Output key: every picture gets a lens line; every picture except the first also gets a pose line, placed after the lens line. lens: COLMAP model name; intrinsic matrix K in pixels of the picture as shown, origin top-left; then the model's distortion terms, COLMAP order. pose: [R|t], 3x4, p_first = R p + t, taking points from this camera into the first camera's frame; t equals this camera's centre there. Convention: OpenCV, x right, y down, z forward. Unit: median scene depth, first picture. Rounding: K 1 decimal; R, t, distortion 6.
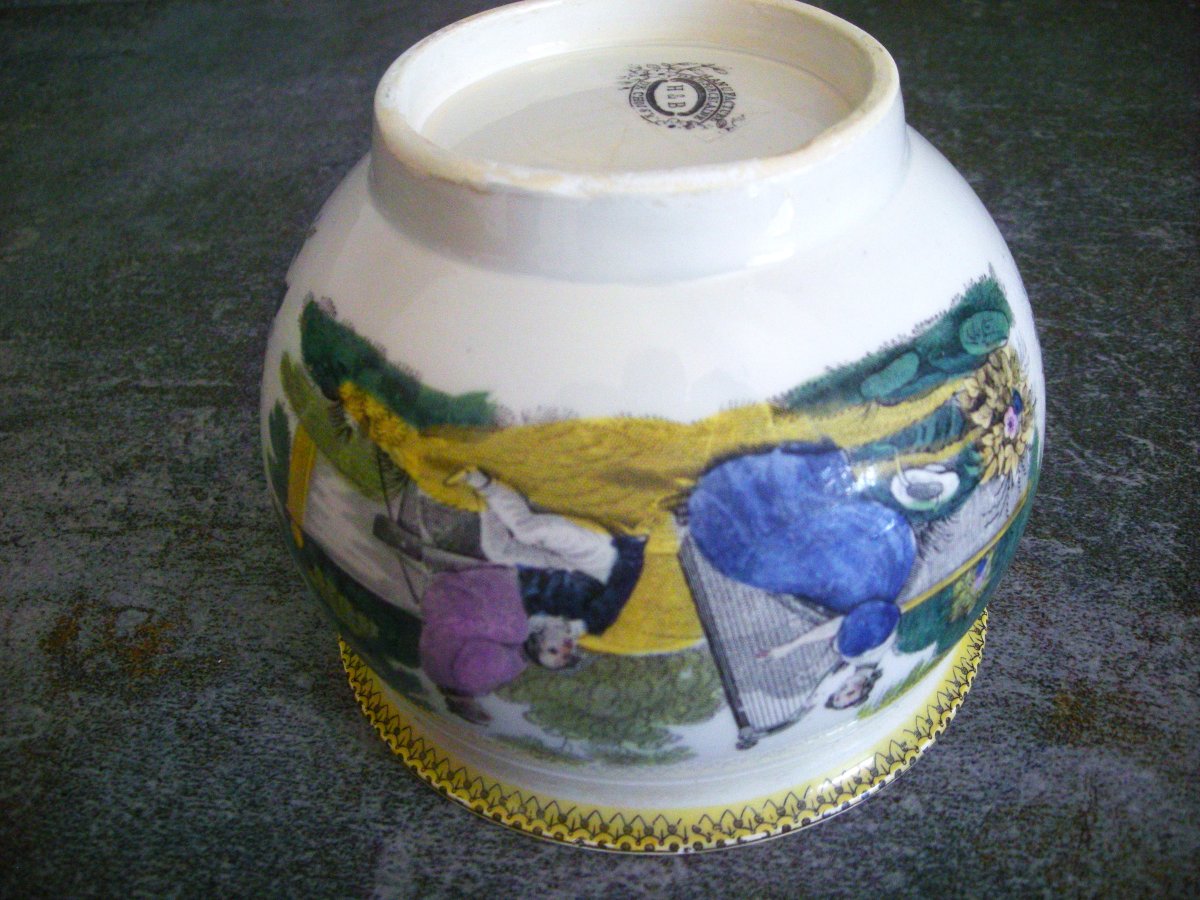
lens RADIAL K [[1202.6, 0, 605.3], [0, 1202.6, 452.9], [0, 0, 1]] dist [-0.134787, 0.000000]
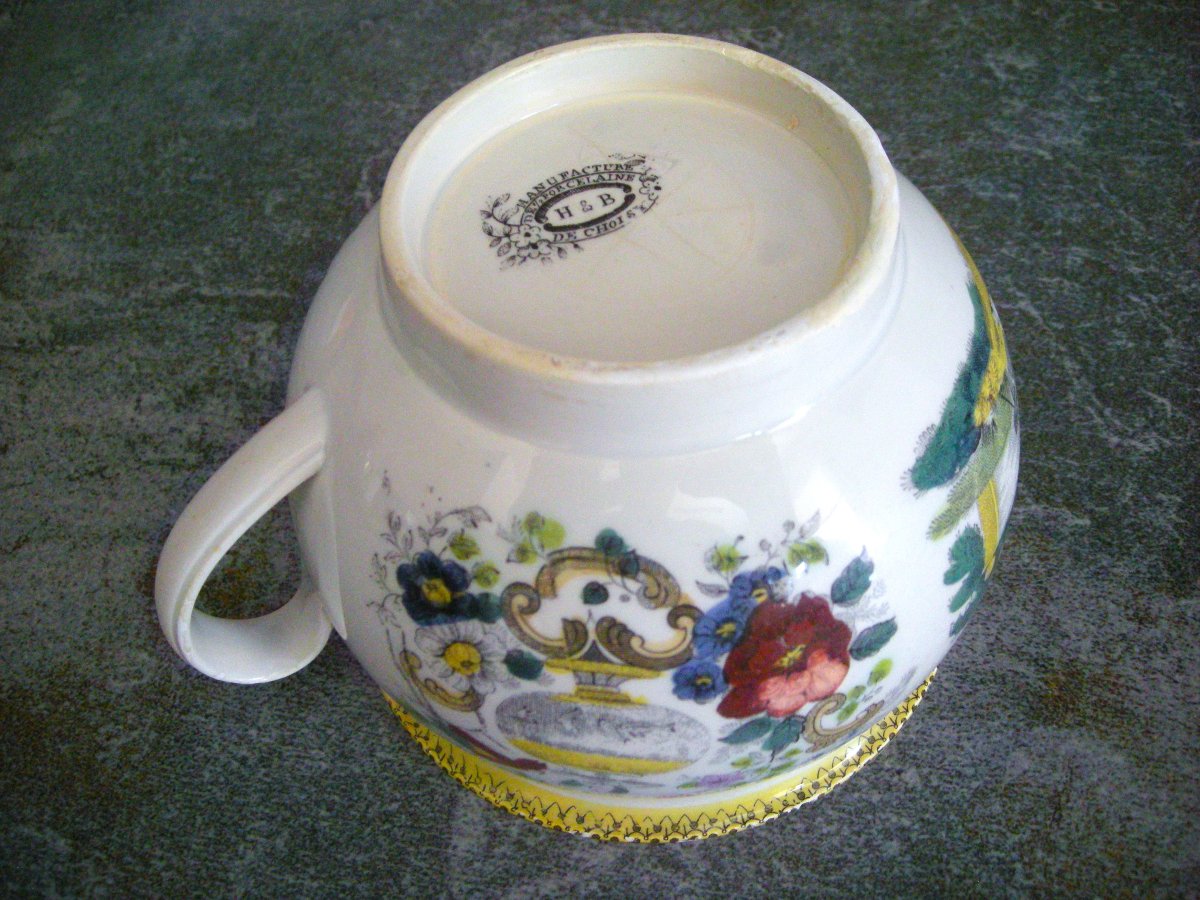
lens RADIAL K [[1202.6, 0, 608.6], [0, 1202.6, 443.4], [0, 0, 1]] dist [-0.134787, 0.000000]
pose [[0.999654, 0.021980, -0.014454, -0.026547], [-0.017543, 0.966425, 0.256348, -0.284253], [0.019603, -0.256005, 0.966477, -0.042577]]
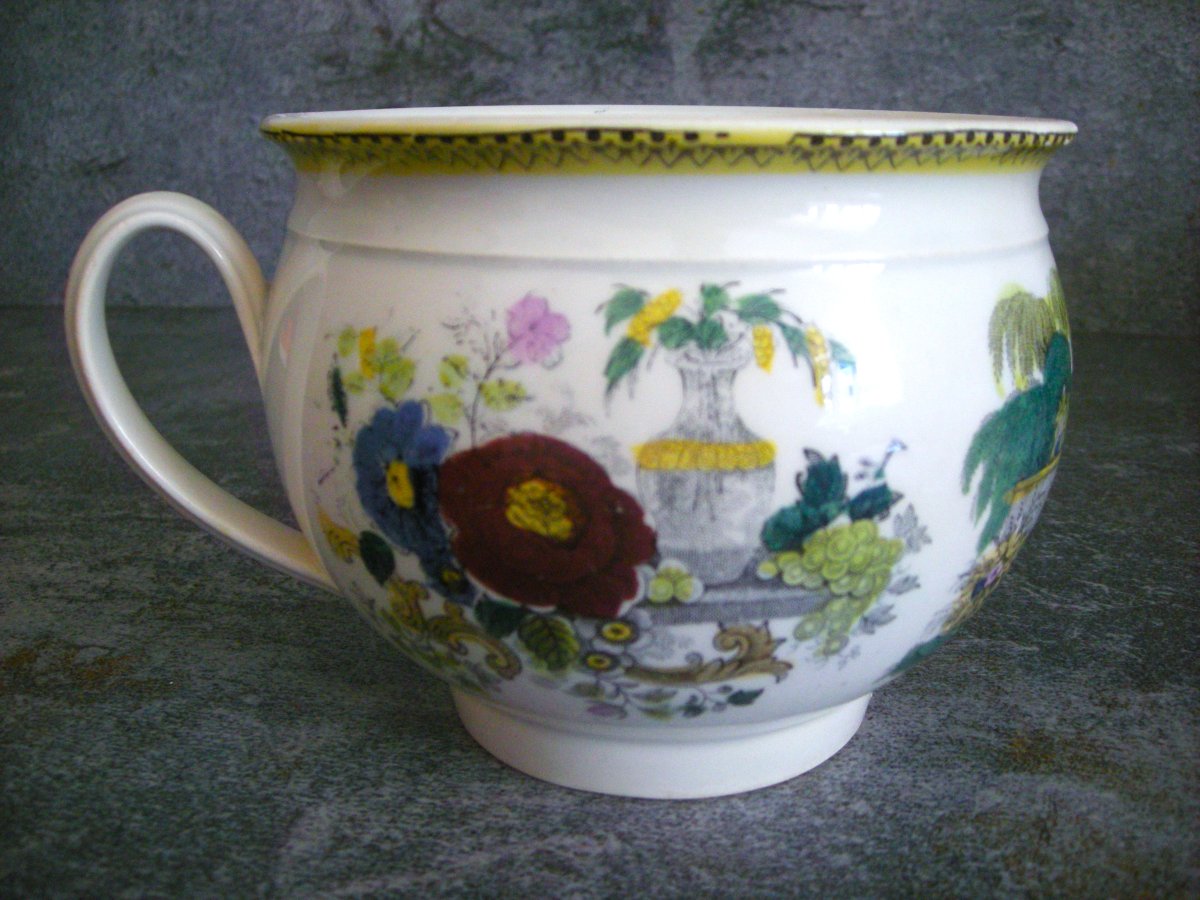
lens RADIAL K [[1202.6, 0, 605.6], [0, 1202.6, 459.0], [0, 0, 1]] dist [-0.134787, 0.000000]
pose [[0.997862, 0.062795, -0.018113, 0.048373], [-0.064954, 0.922233, -0.381140, 0.377429], [-0.007230, 0.381502, 0.924340, 0.008373]]
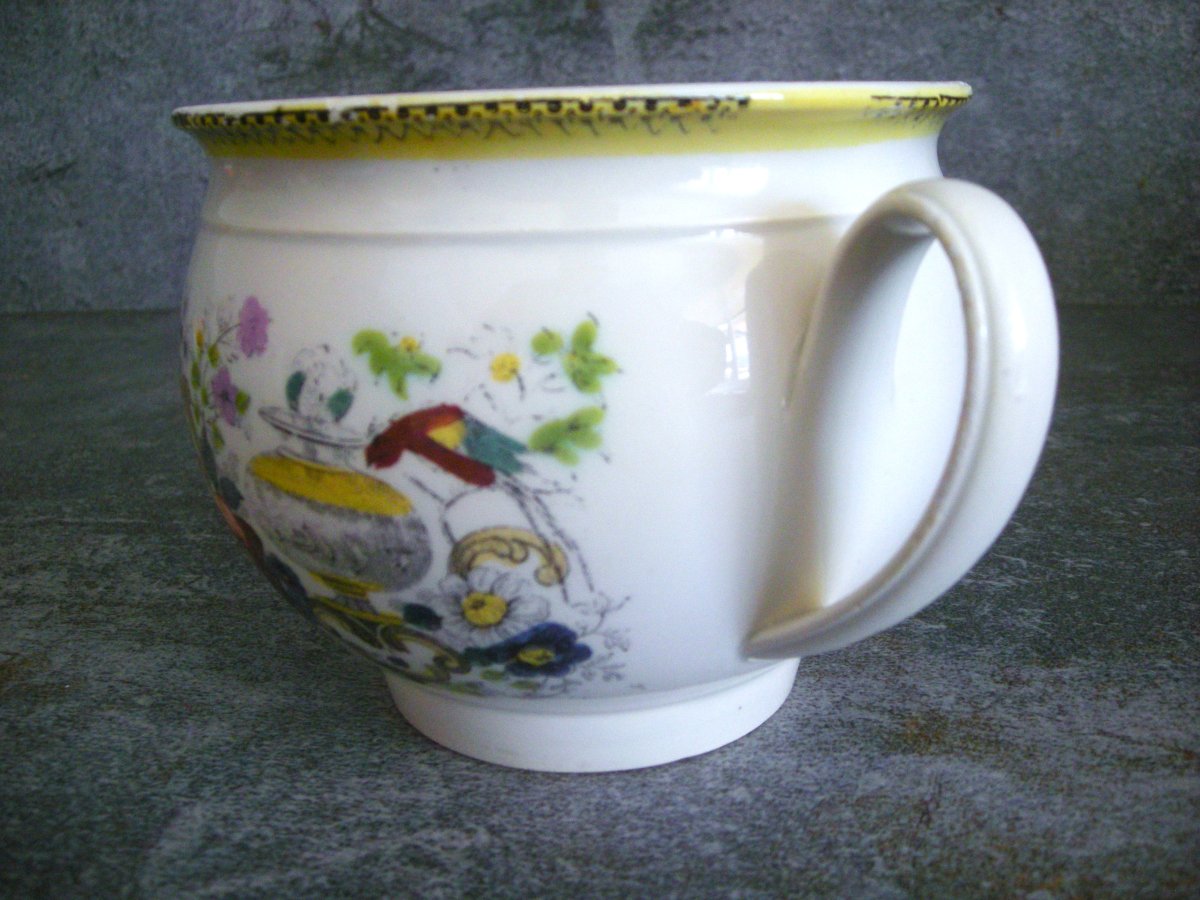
lens RADIAL K [[1202.6, 0, 603.5], [0, 1202.6, 458.1], [0, 0, 1]] dist [-0.134787, 0.000000]
pose [[0.999391, 0.029900, -0.017987, 0.145919], [-0.034455, 0.927079, -0.373278, 0.369187], [0.005514, 0.373671, 0.927545, 0.021316]]
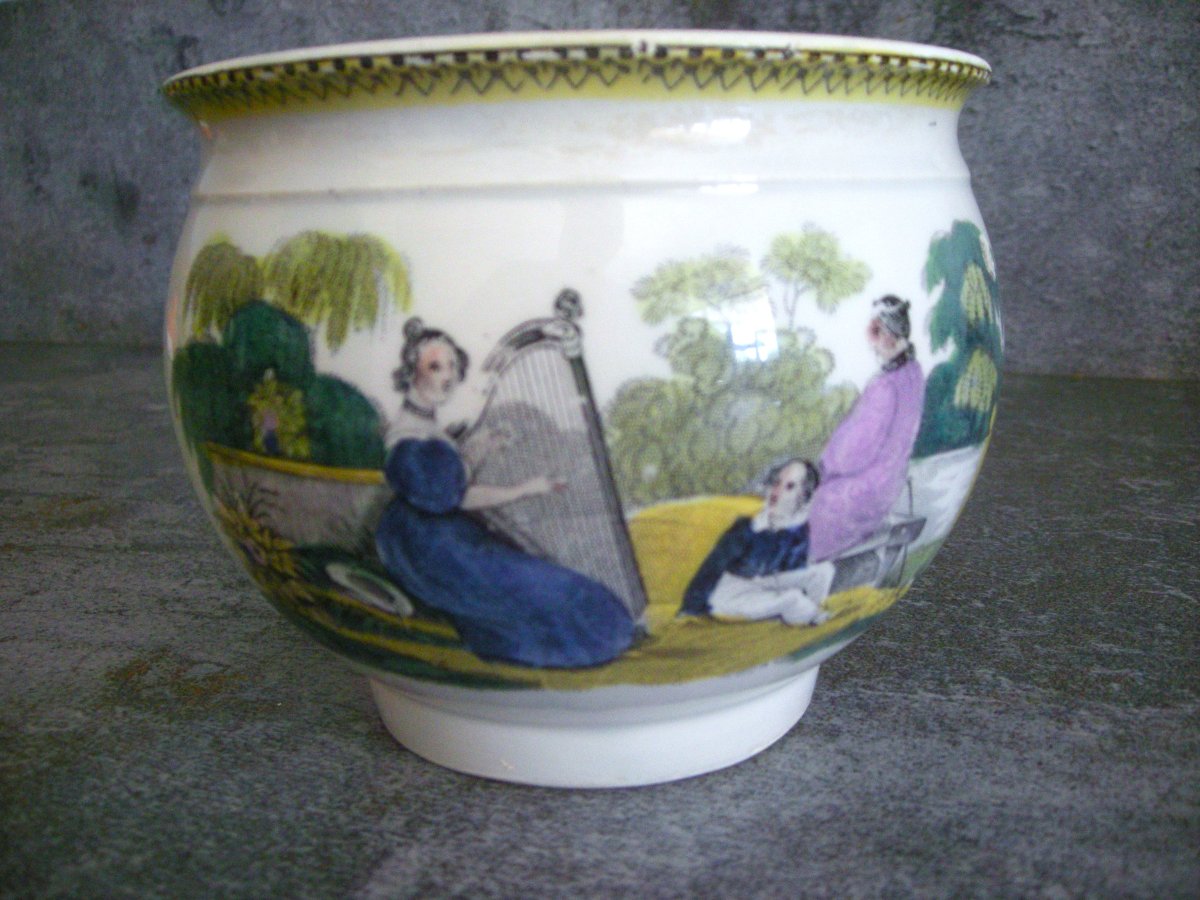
lens RADIAL K [[1202.6, 0, 612.2], [0, 1202.6, 456.8], [0, 0, 1]] dist [-0.134787, 0.000000]
pose [[0.978188, 0.085416, -0.189349, 0.085750], [-0.159547, 0.892660, -0.421548, 0.370568], [0.133017, 0.442563, 0.886817, 0.148437]]
